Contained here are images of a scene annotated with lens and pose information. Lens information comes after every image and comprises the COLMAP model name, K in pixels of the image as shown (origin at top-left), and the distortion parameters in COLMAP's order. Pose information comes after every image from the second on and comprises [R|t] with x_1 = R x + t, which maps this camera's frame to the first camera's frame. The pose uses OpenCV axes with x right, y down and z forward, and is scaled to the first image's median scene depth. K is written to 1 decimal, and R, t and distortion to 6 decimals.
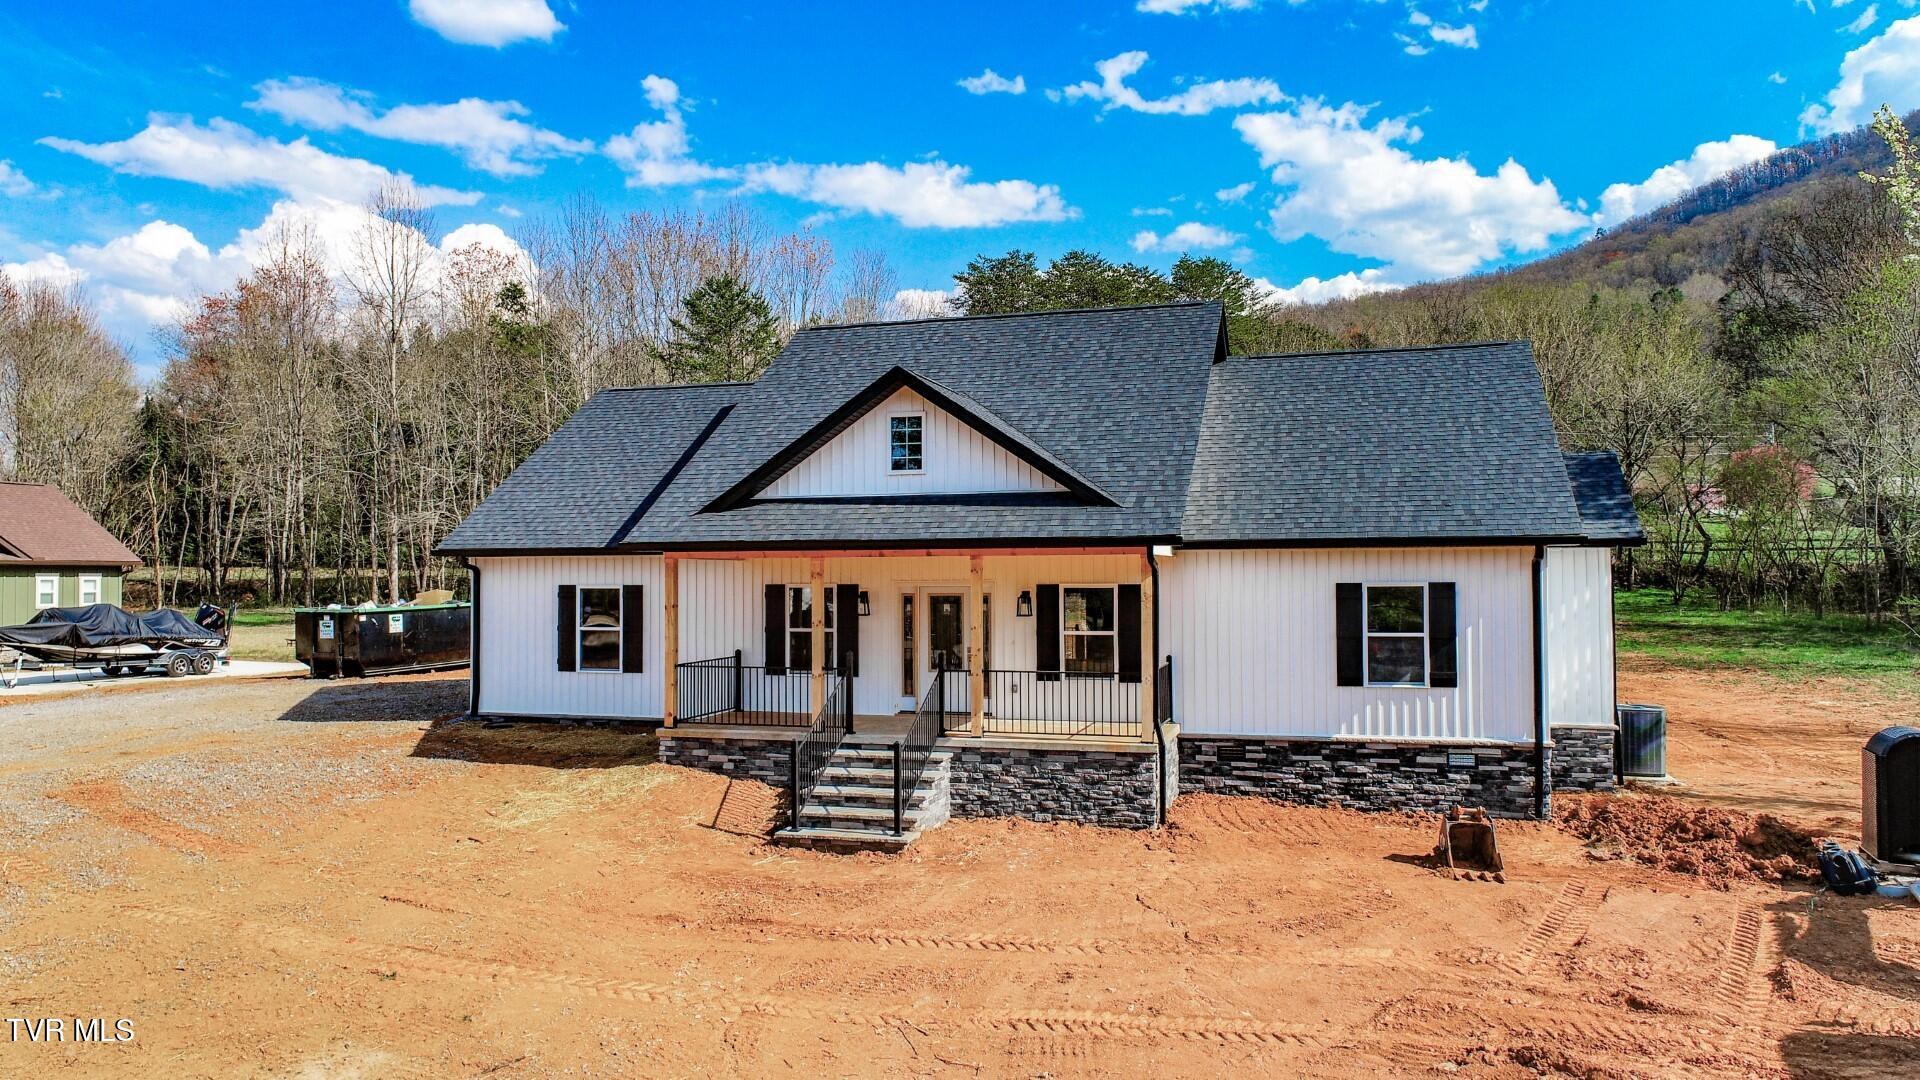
lens RADIAL K [[1296.6, 0, 964.6], [0, 1296.6, 539.3], [0, 0, 1]] dist [-0.018779, 0.000772]
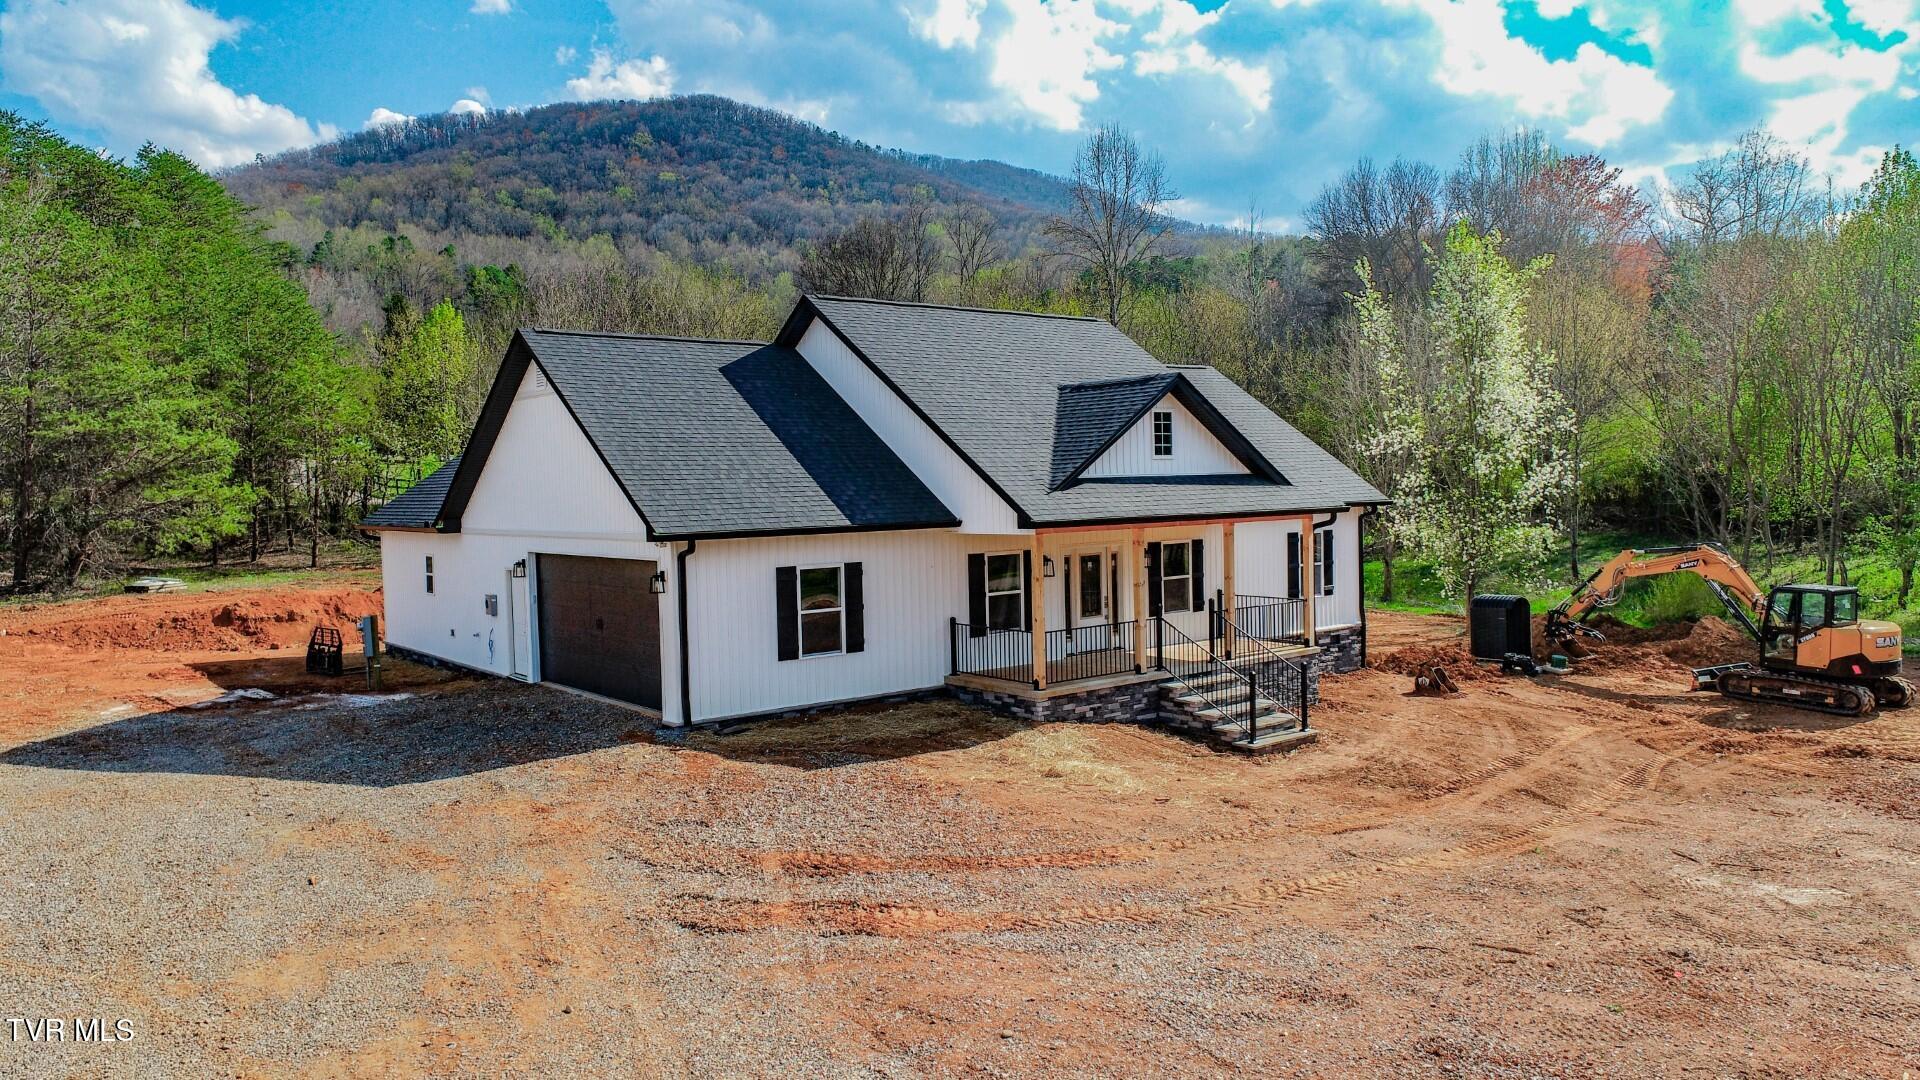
lens RADIAL K [[1296.6, 0, 964.6], [0, 1296.6, 539.3], [0, 0, 1]] dist [-0.018779, 0.000772]
pose [[0.567790, -0.043248, 0.822037, -1.172549], [-0.003688, 0.998475, 0.055077, -0.040816], [-0.823165, -0.034304, 0.566765, 0.450790]]
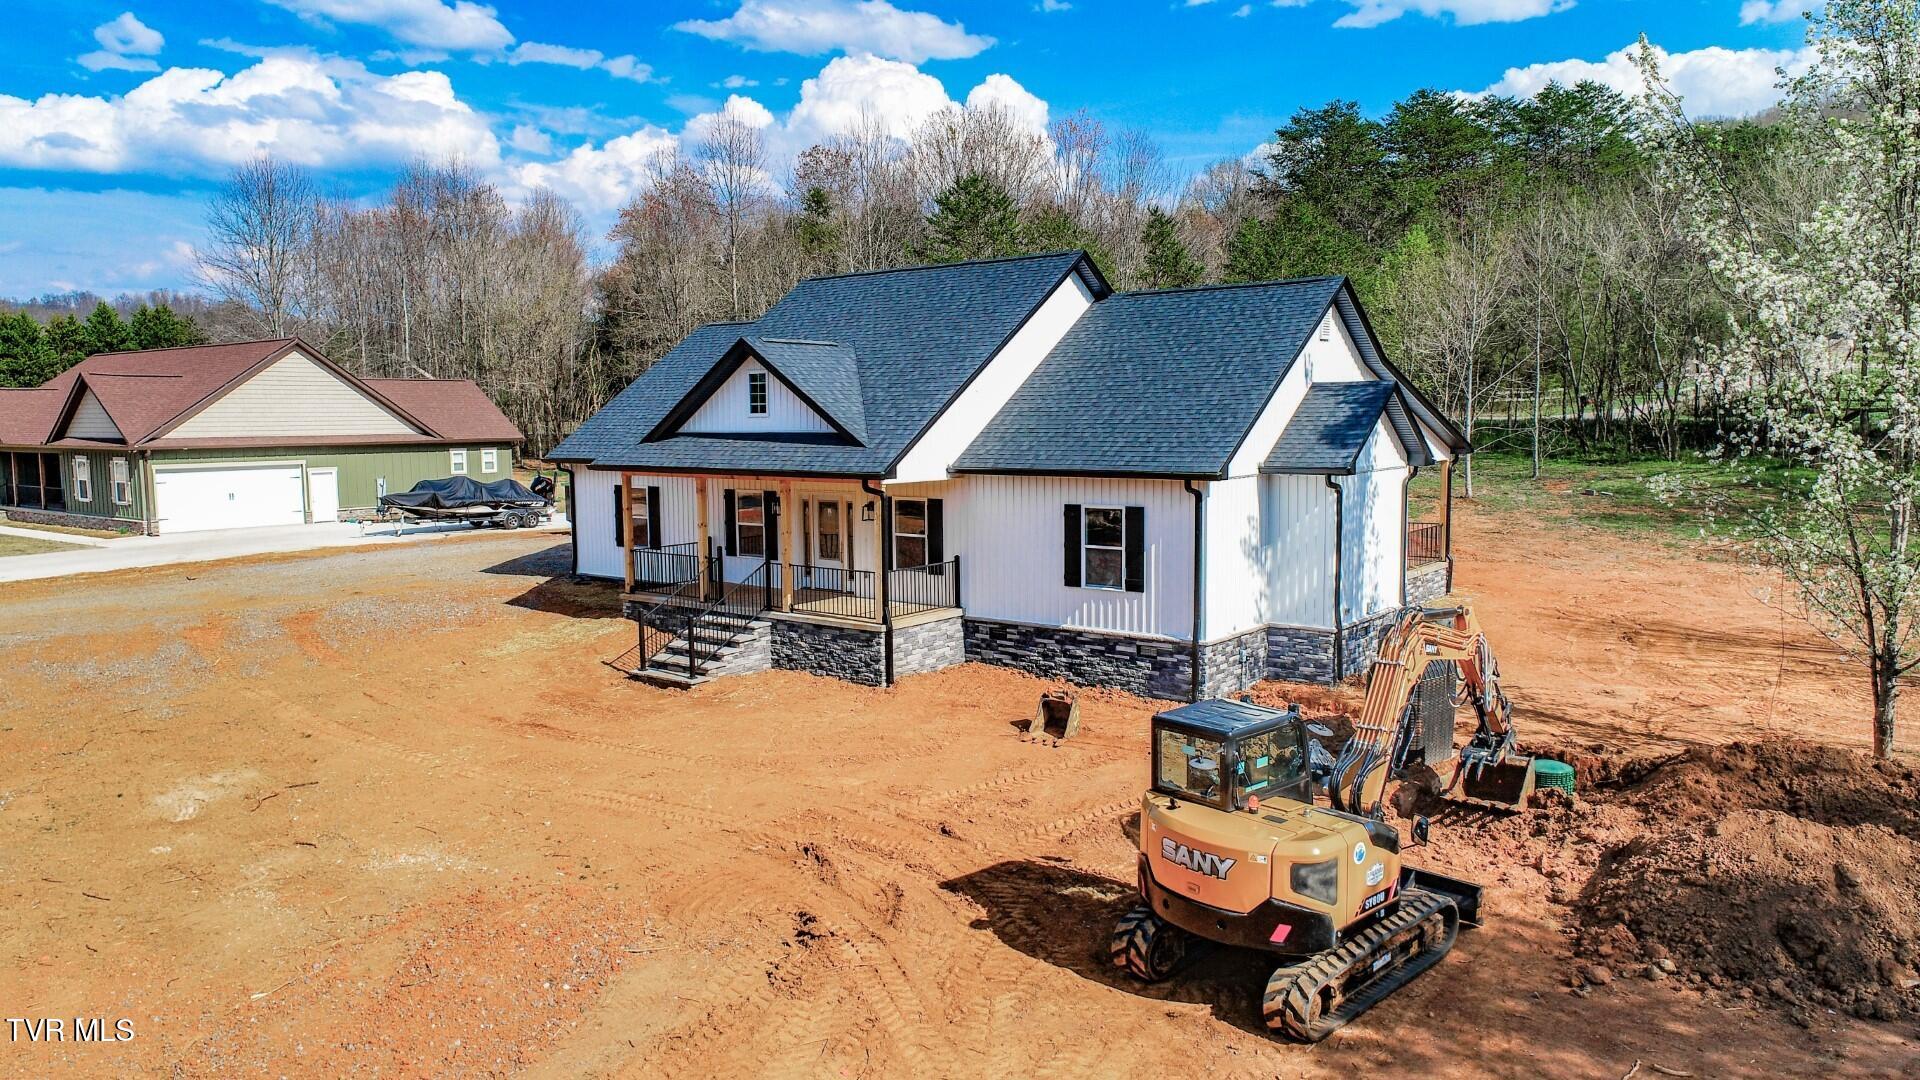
lens RADIAL K [[1280.1, 0, 965.8], [0, 1280.1, 548.8], [0, 0, 1]] dist [-0.009201, 0.003136]
pose [[0.932819, 0.033475, -0.358788, 0.637791], [0.014810, 0.991273, 0.130991, -0.085051], [0.360042, -0.127504, 0.924182, -0.170532]]
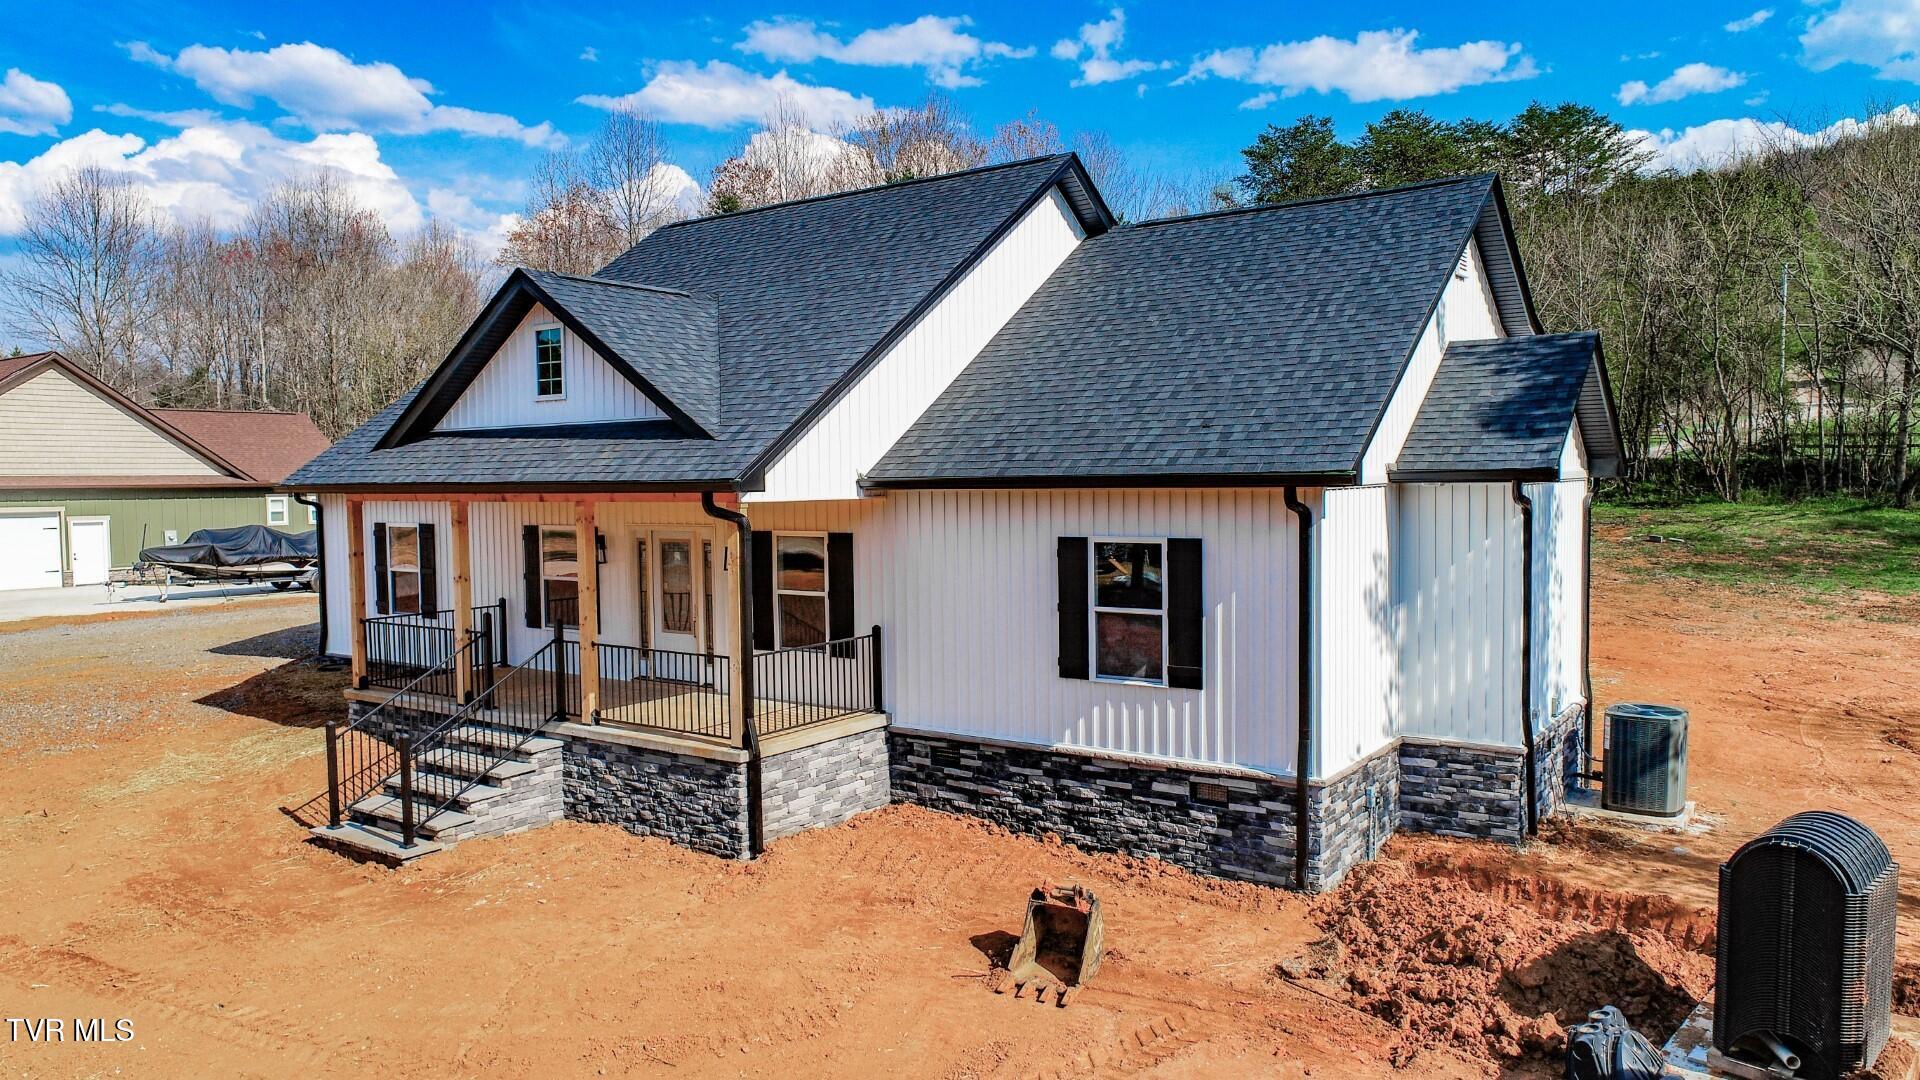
lens RADIAL K [[1296.6, 0, 964.6], [0, 1296.6, 539.3], [0, 0, 1]] dist [-0.018779, 0.000772]
pose [[0.948127, 0.008349, -0.317783, 0.466008], [0.016623, 0.996985, 0.075787, -0.019987], [0.317458, -0.077138, 0.945130, 0.298800]]
